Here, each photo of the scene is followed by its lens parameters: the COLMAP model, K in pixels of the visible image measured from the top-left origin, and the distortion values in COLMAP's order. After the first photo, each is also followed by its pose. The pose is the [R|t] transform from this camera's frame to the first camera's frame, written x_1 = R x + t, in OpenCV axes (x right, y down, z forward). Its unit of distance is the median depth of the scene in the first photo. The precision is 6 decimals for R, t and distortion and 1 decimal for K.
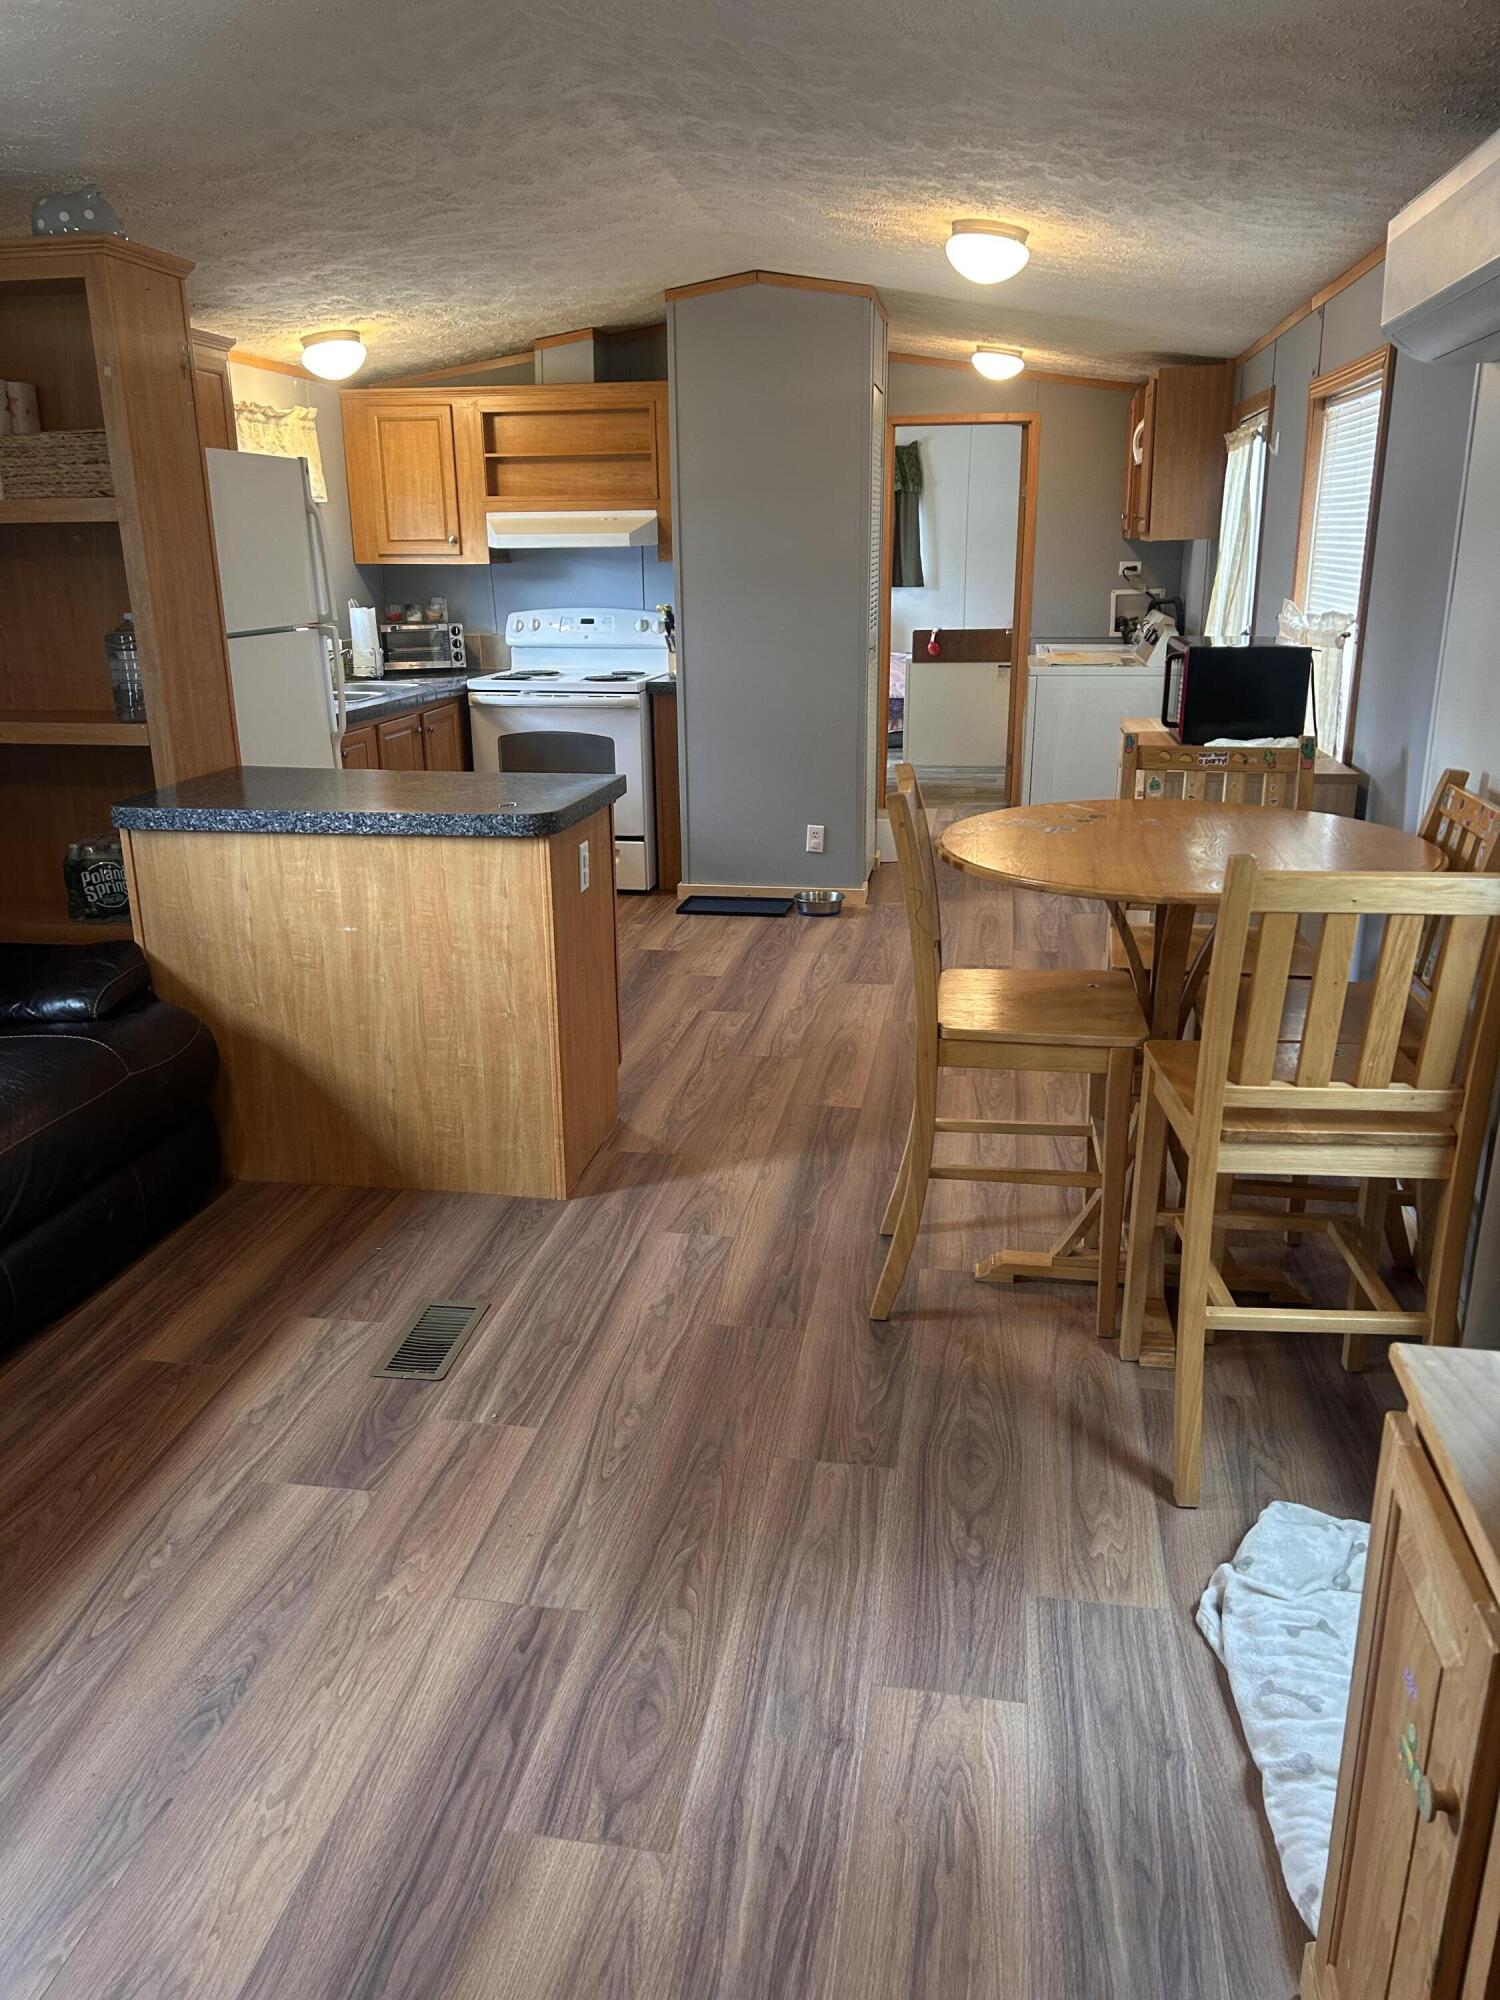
lens RADIAL K [[1503.2, 0, 751.9], [0, 1503.2, 1023.9], [0, 0, 1]] dist [0.101798, -0.225275]
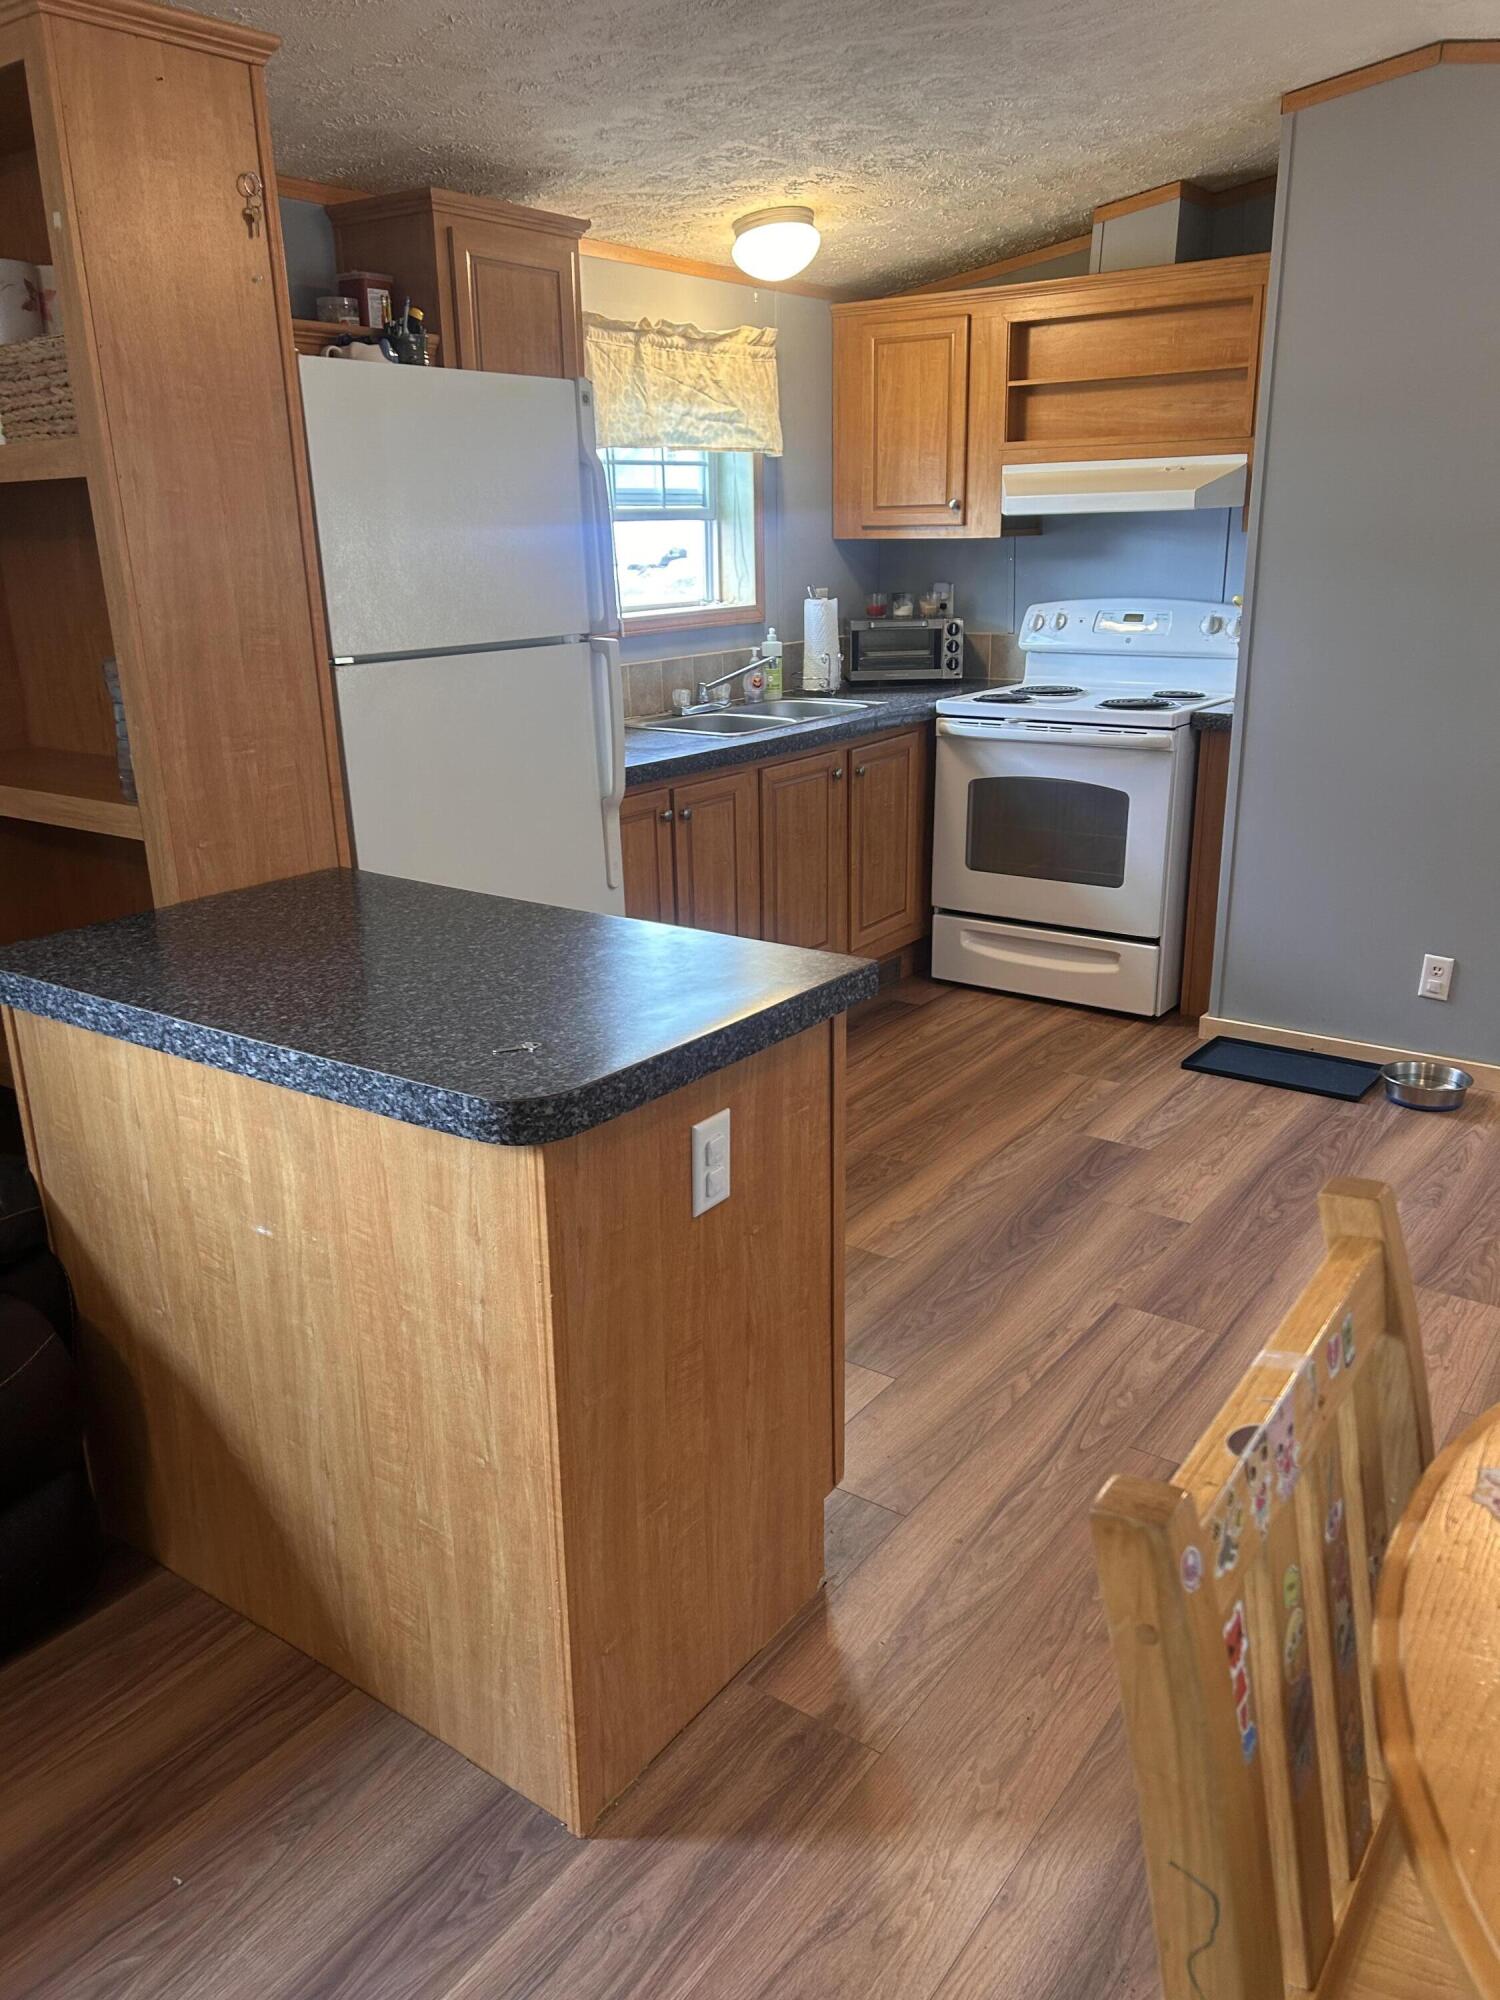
lens RADIAL K [[1502.5, 0, 748.0], [0, 1502.5, 1006.4], [0, 0, 1]] dist [0.097927, -0.169405]
pose [[0.894830, 0.128874, -0.427399, 0.076829], [-0.125060, 0.991455, 0.037121, -0.131917], [0.428531, 0.020233, 0.903301, 0.423972]]
